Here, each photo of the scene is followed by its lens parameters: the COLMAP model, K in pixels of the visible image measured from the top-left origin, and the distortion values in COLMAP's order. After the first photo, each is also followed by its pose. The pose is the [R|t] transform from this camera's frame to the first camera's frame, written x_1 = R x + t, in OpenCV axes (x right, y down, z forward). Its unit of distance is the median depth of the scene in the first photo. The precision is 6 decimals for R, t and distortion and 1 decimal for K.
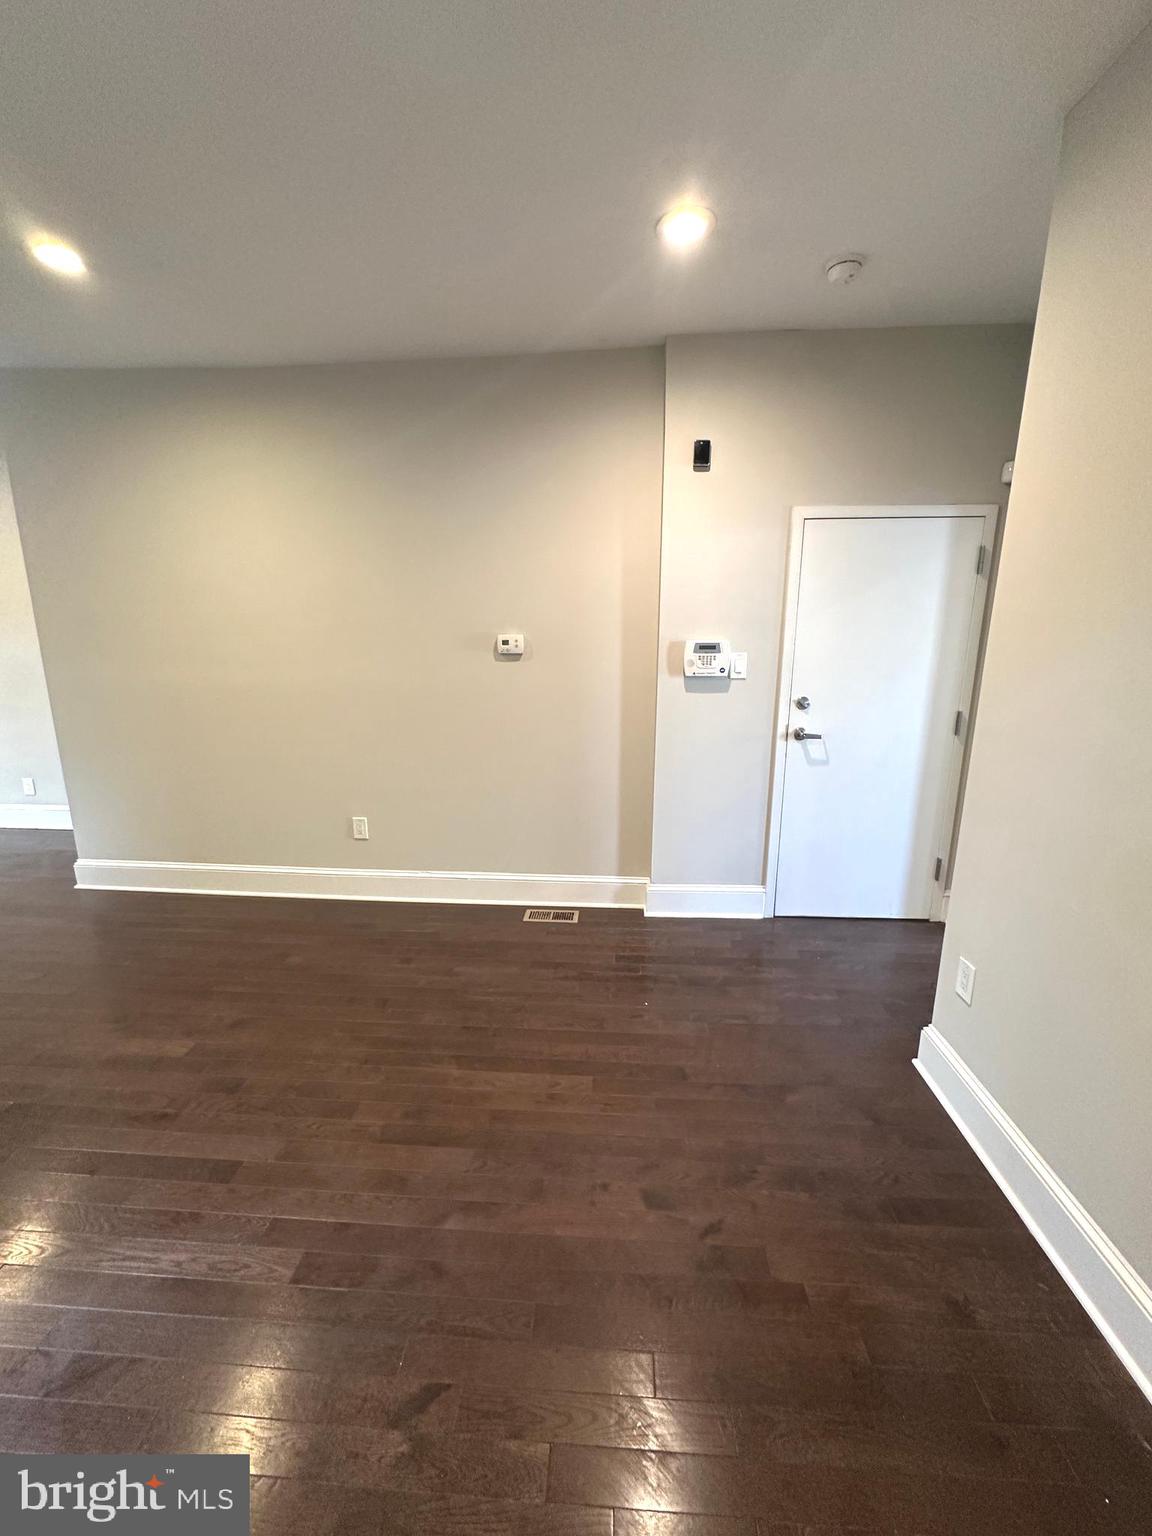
lens RADIAL K [[610.4, 0, 577.4], [0, 610.4, 769.8], [0, 0, 1]] dist [-0.004248, -0.000178]
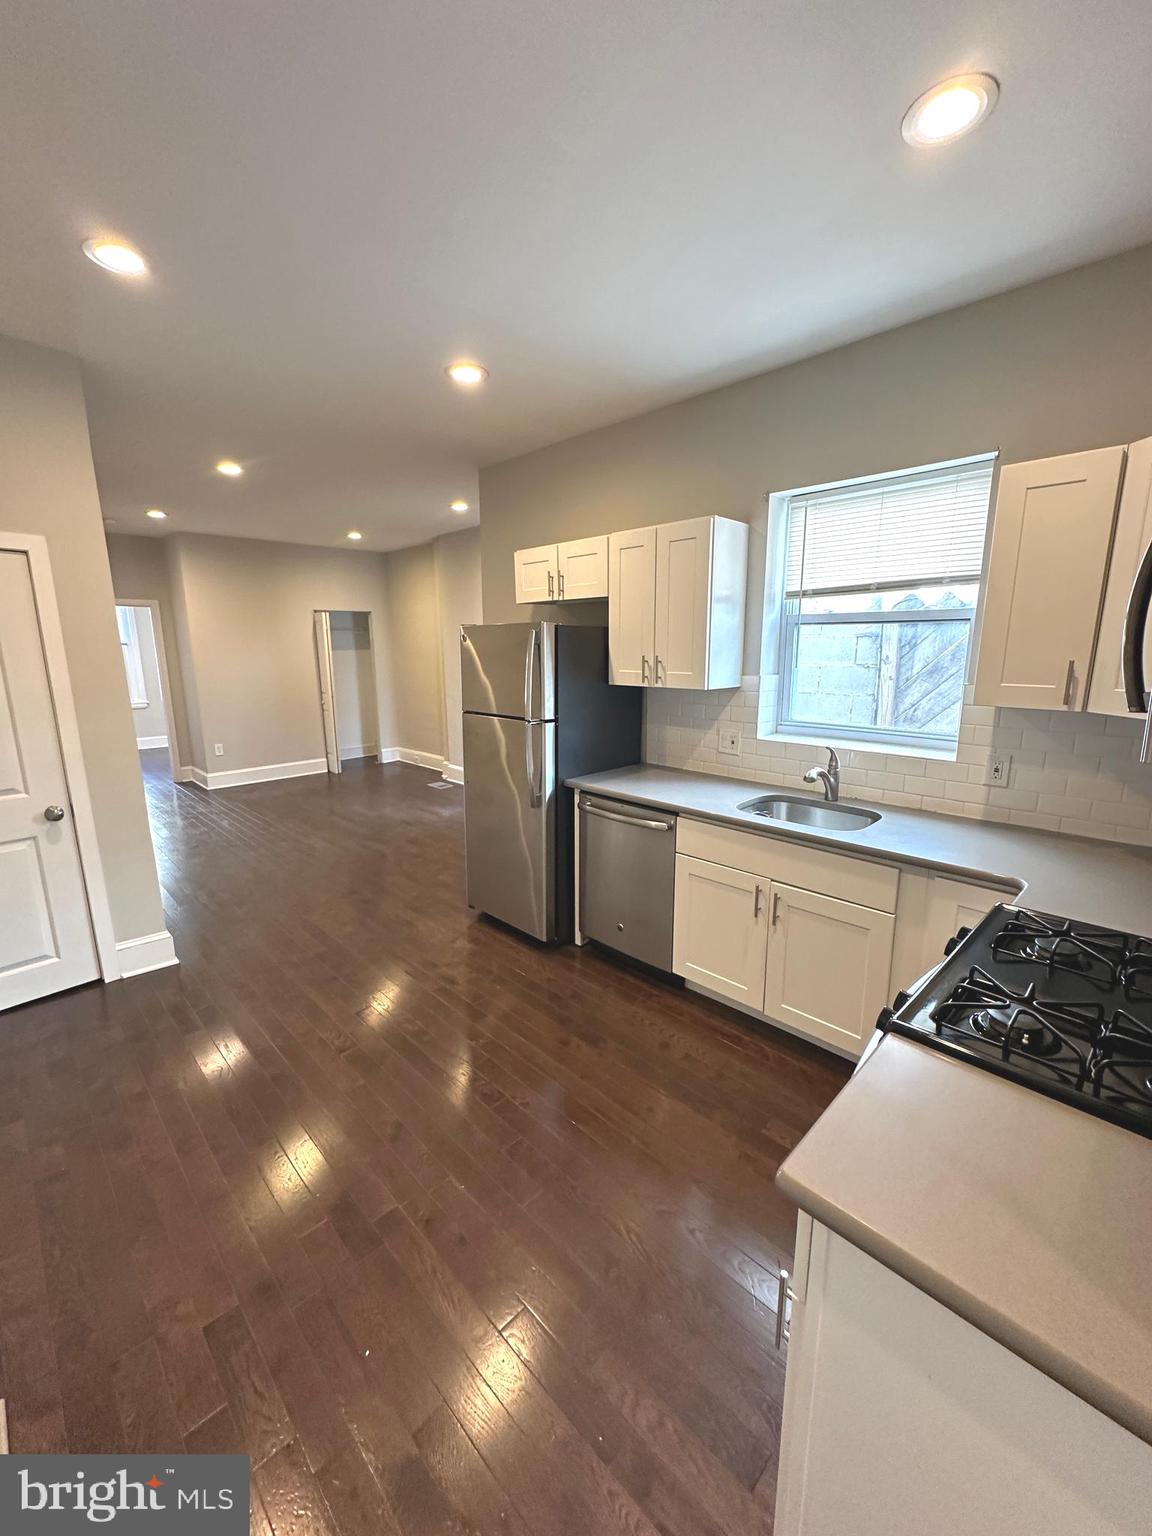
lens RADIAL K [[610.4, 0, 577.4], [0, 610.4, 769.8], [0, 0, 1]] dist [-0.004248, -0.000178]
pose [[-0.750039, -0.130928, 0.648305, -2.142272], [0.151245, 0.920284, 0.360835, -0.341732], [-0.643868, 0.368693, -0.670447, 1.348836]]
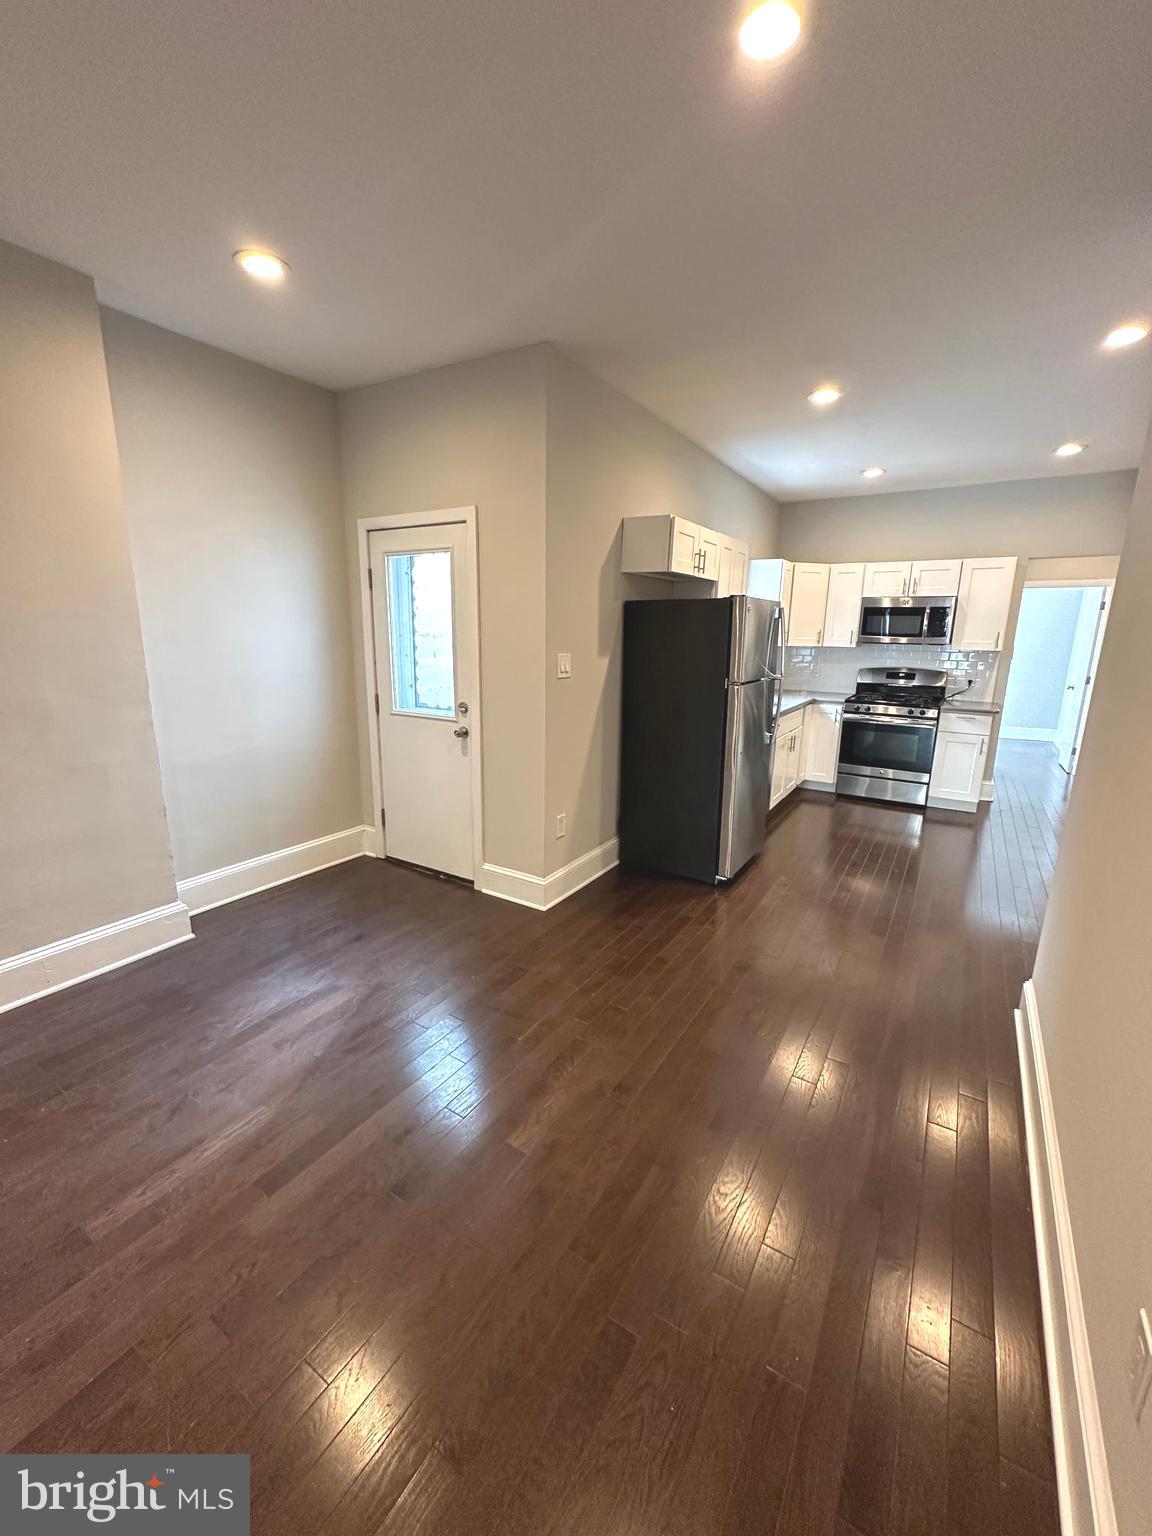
lens RADIAL K [[610.4, 0, 577.4], [0, 610.4, 769.8], [0, 0, 1]] dist [-0.004248, -0.000178]
pose [[-0.477496, 0.187023, -0.858499, -0.058670], [-0.212936, 0.923324, 0.319580, -0.208537], [0.852441, 0.335403, -0.401060, 0.922138]]
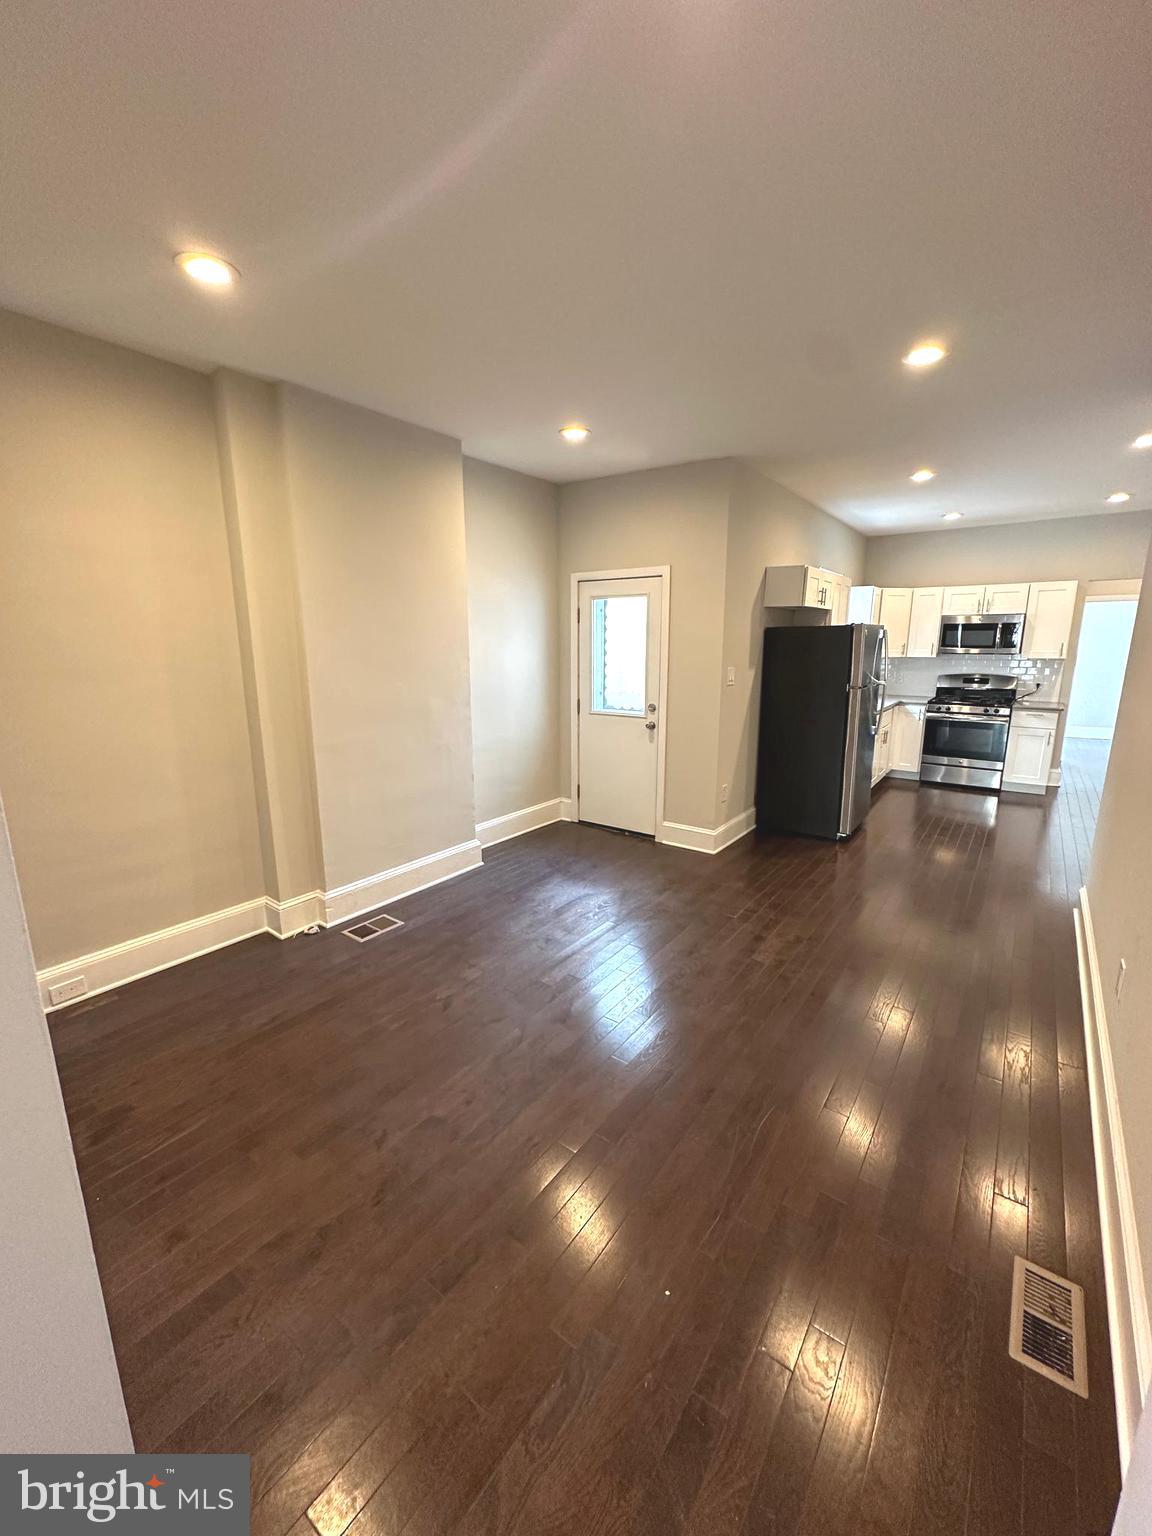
lens RADIAL K [[610.4, 0, 577.4], [0, 610.4, 769.8], [0, 0, 1]] dist [-0.004248, -0.000178]
pose [[-0.541693, 0.173756, -0.822422, 0.474272], [-0.186196, 0.929293, 0.318974, -0.223875], [0.819695, 0.325918, -0.471039, 0.881068]]
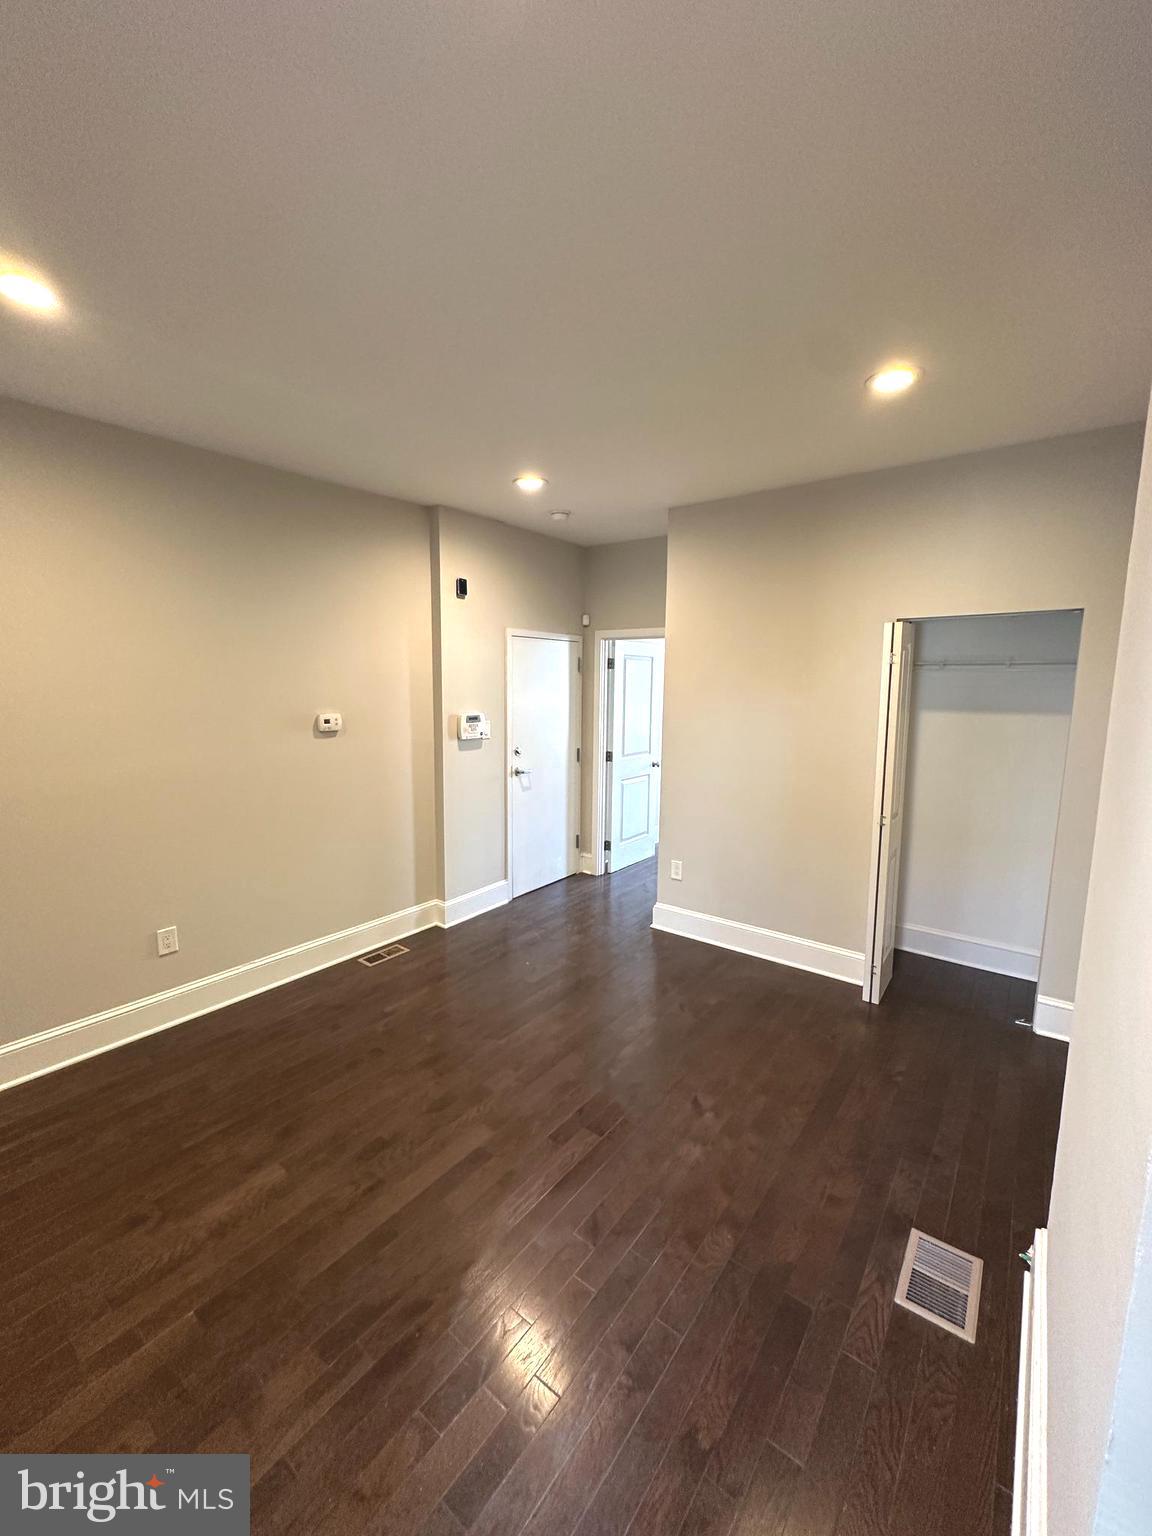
lens RADIAL K [[614.2, 0, 579.6], [0, 614.2, 769.2], [0, 0, 1]] dist [-0.002857, -0.000165]
pose [[0.554533, -0.111917, 0.824602, -0.824483], [0.175867, 0.984295, 0.015322, -0.061656], [-0.813366, 0.136524, 0.565506, 0.006881]]
